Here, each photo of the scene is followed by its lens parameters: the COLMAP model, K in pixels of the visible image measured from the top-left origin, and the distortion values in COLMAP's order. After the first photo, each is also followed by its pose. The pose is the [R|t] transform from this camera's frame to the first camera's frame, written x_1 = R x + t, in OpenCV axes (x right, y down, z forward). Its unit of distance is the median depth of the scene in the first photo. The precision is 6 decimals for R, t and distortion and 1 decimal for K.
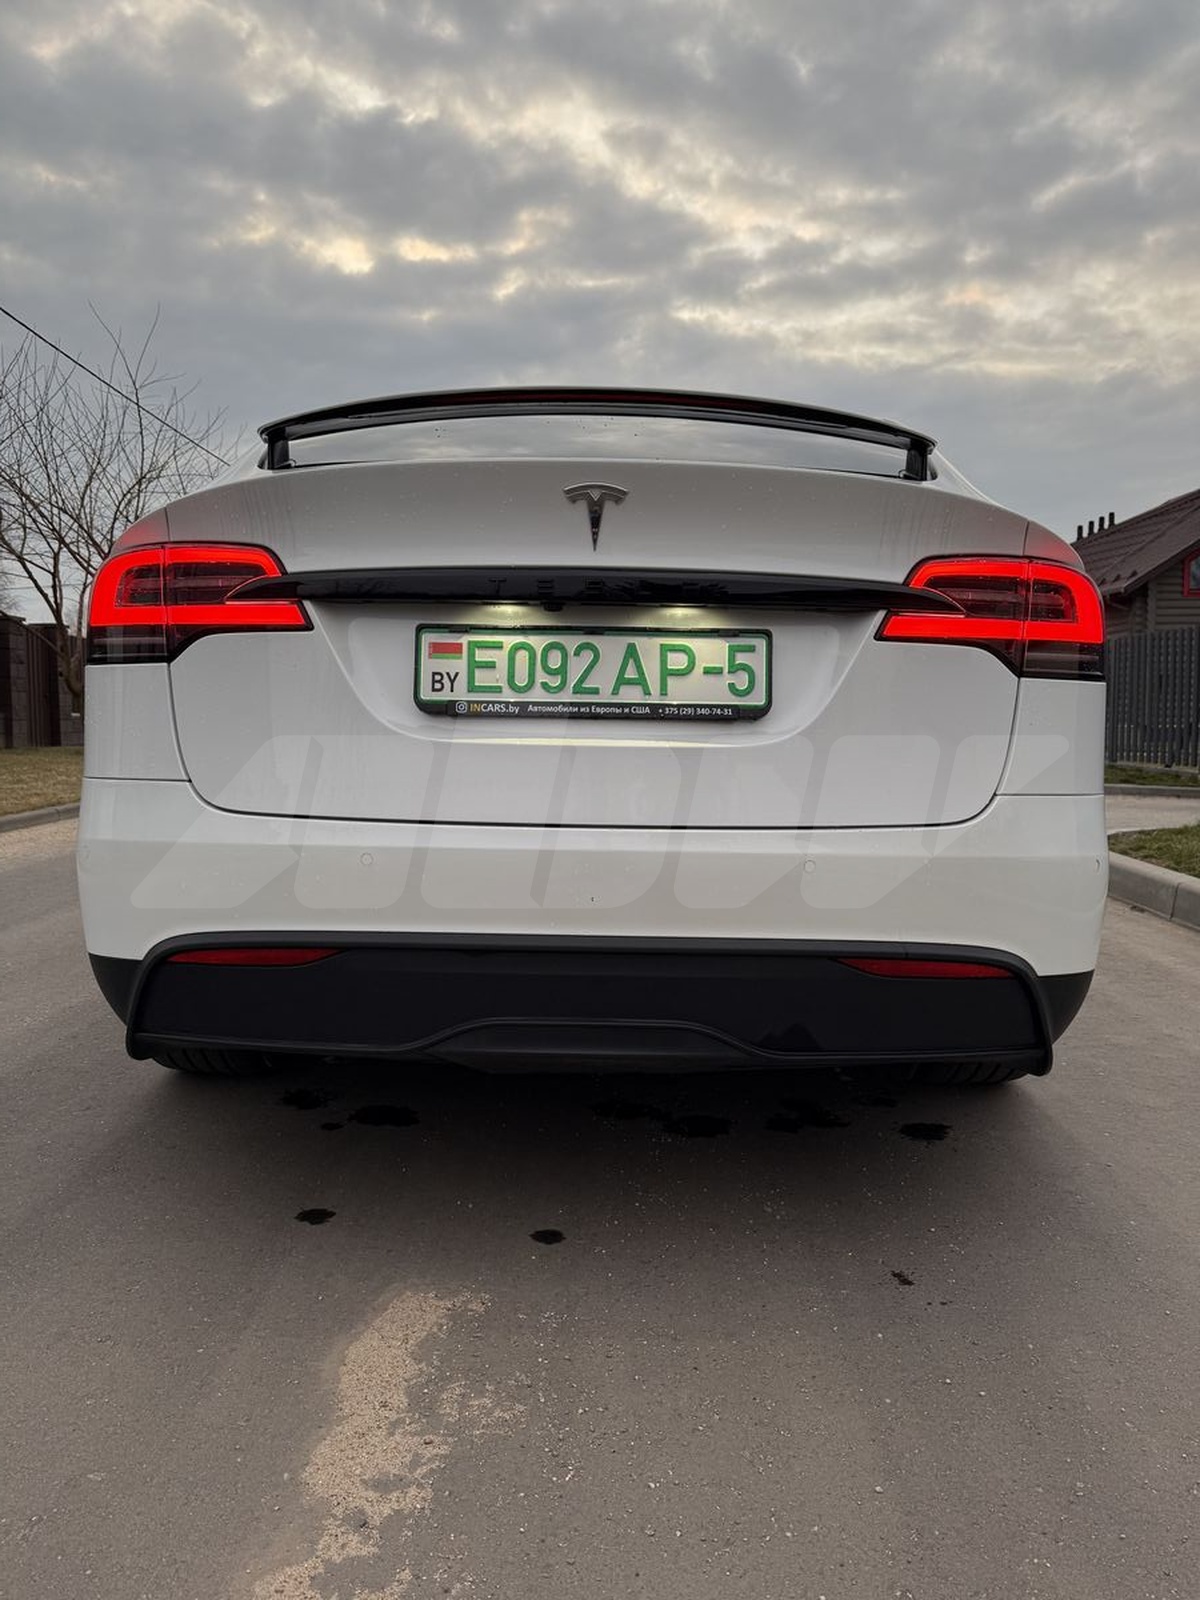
lens RADIAL K [[1138.5, 0, 588.8], [0, 1138.5, 787.0], [0, 0, 1]] dist [0.051075, -0.048230]
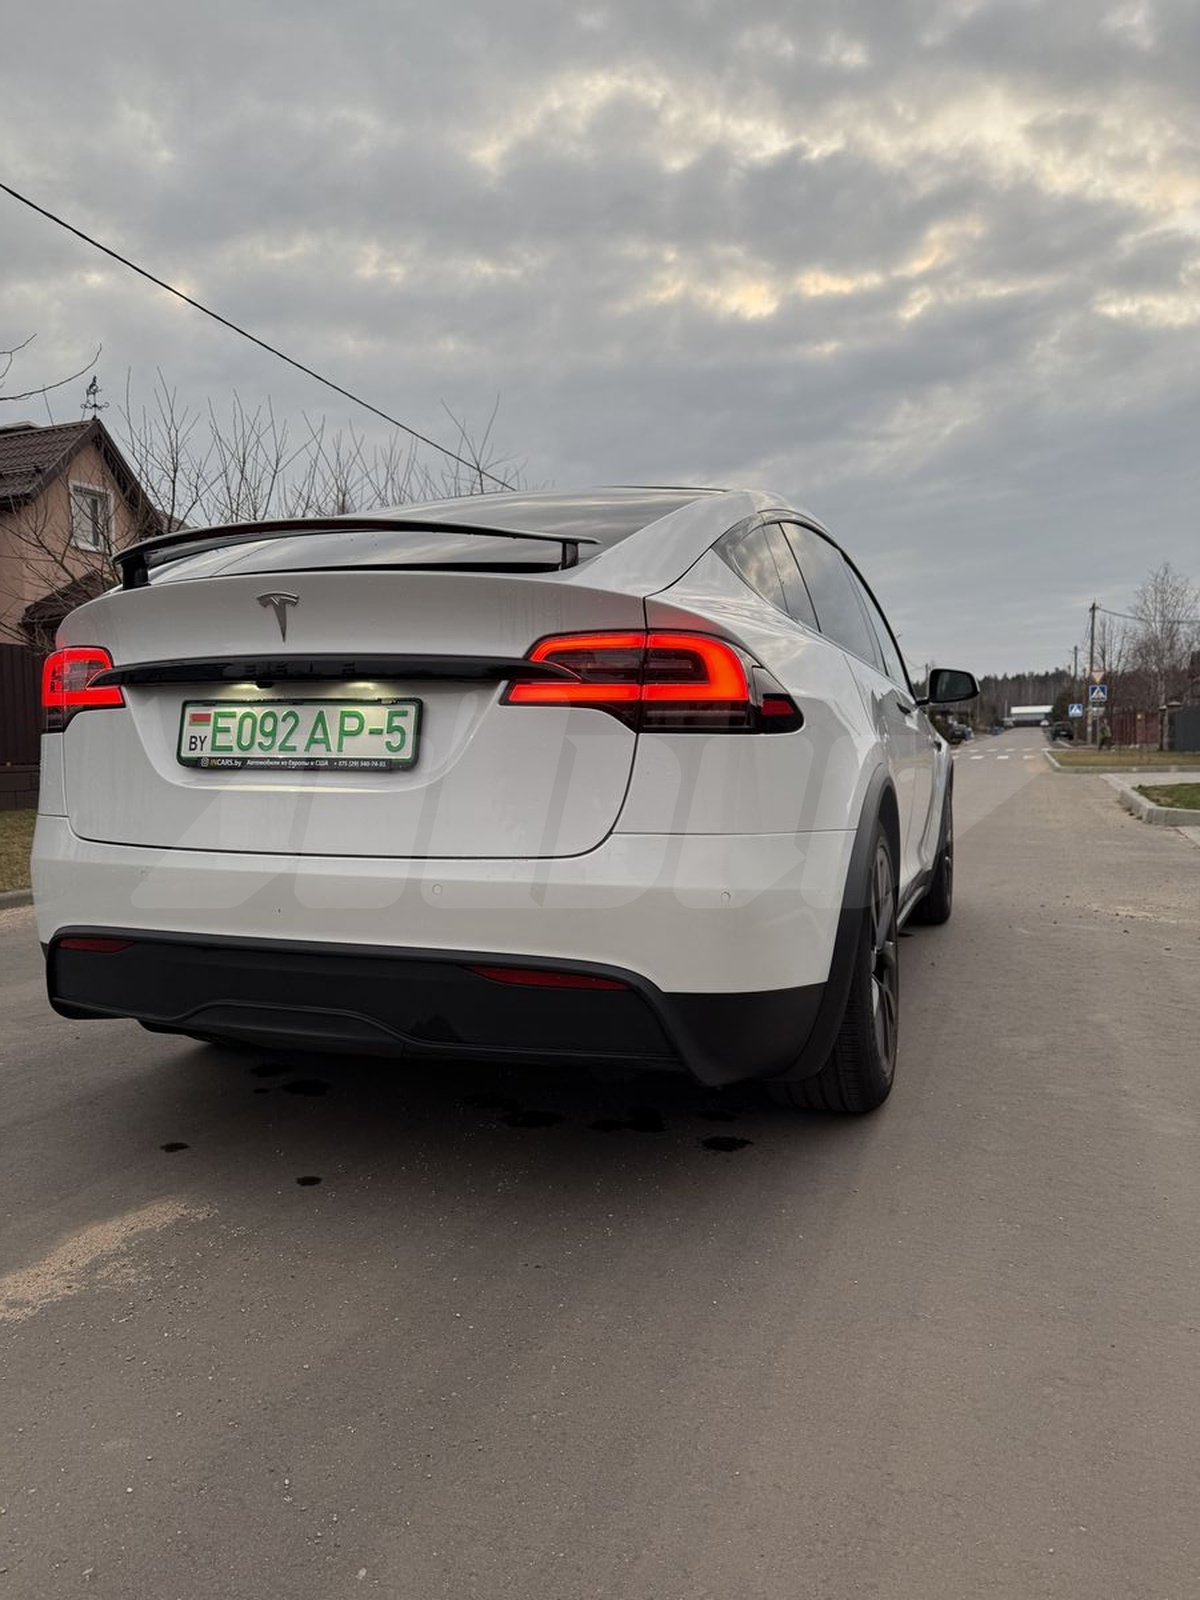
lens RADIAL K [[1138.5, 0, 580.8], [0, 1138.5, 806.6], [0, 0, 1]] dist [0.051075, -0.048230]
pose [[0.940157, 0.006455, -0.340680, 0.745378], [-0.011363, 0.999858, -0.012414, -0.006894], [0.340552, 0.015542, 0.940097, -0.098508]]
